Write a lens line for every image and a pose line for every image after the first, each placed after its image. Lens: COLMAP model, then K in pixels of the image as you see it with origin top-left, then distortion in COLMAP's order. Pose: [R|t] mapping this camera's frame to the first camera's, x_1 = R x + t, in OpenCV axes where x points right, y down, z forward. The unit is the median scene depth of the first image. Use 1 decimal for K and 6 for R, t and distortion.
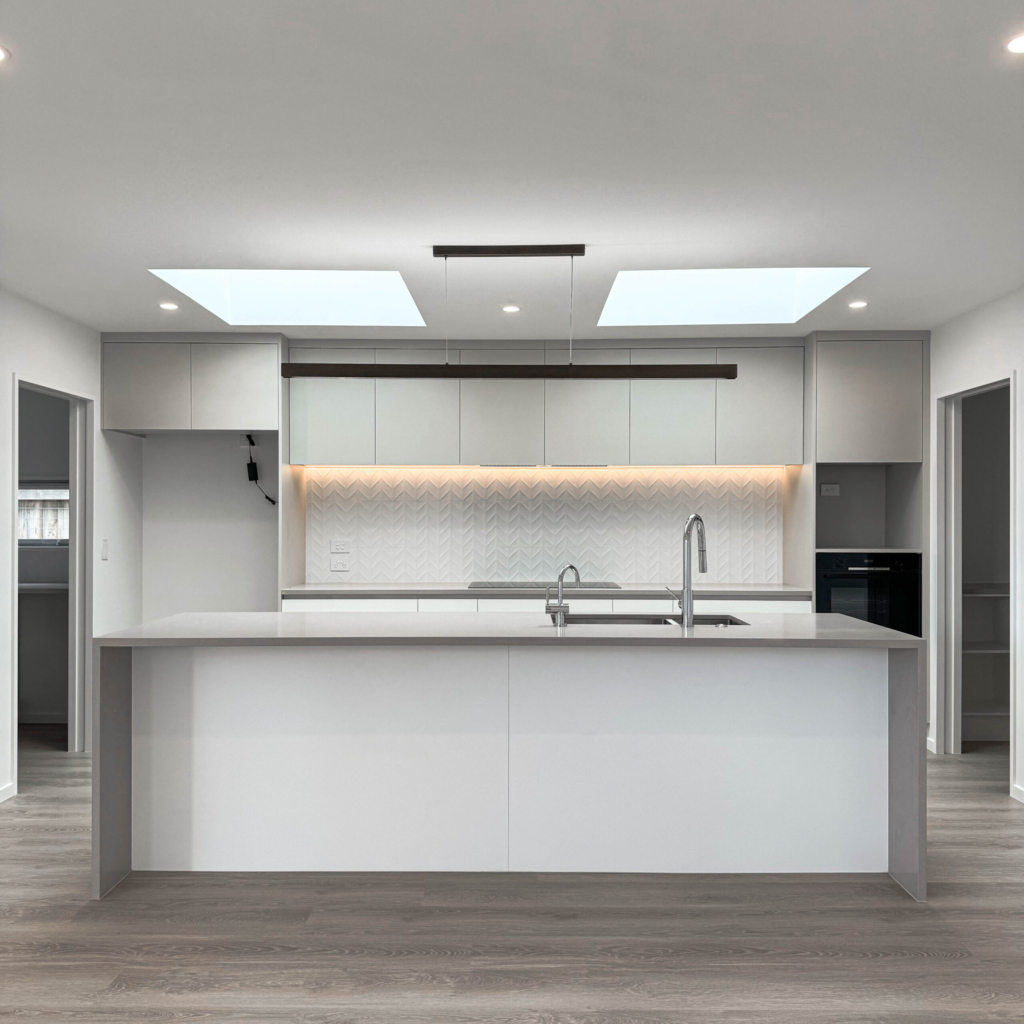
lens RADIAL K [[943.0, 0, 511.7], [0, 943.0, 514.5], [0, 0, 1]] dist [0.116991, -0.175942]
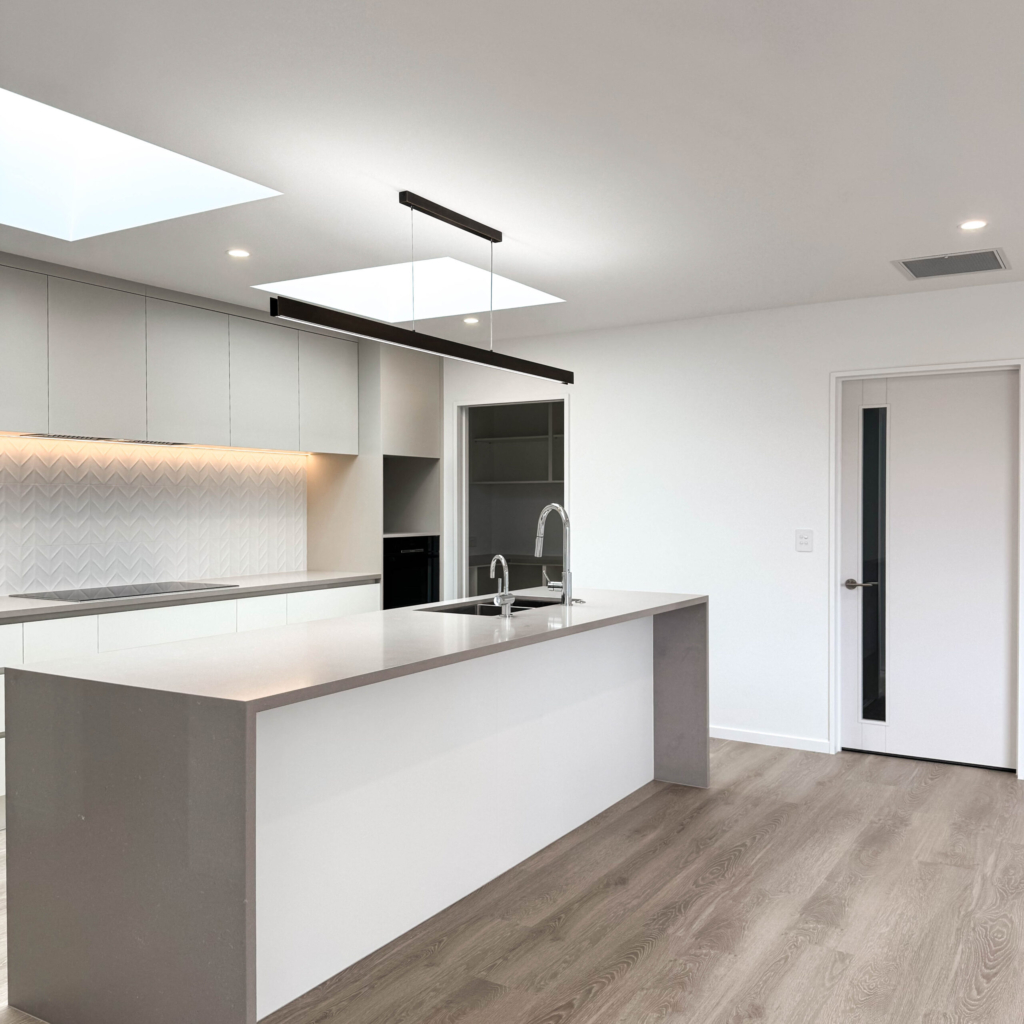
lens RADIAL K [[966.4, 0, 508.6], [0, 966.4, 507.7], [0, 0, 1]] dist [0.150492, -0.226005]
pose [[0.522647, -0.004059, 0.852540, -0.537637], [-0.000842, 0.999986, 0.005277, -0.000035], [-0.852549, -0.003476, 0.522636, 0.308402]]
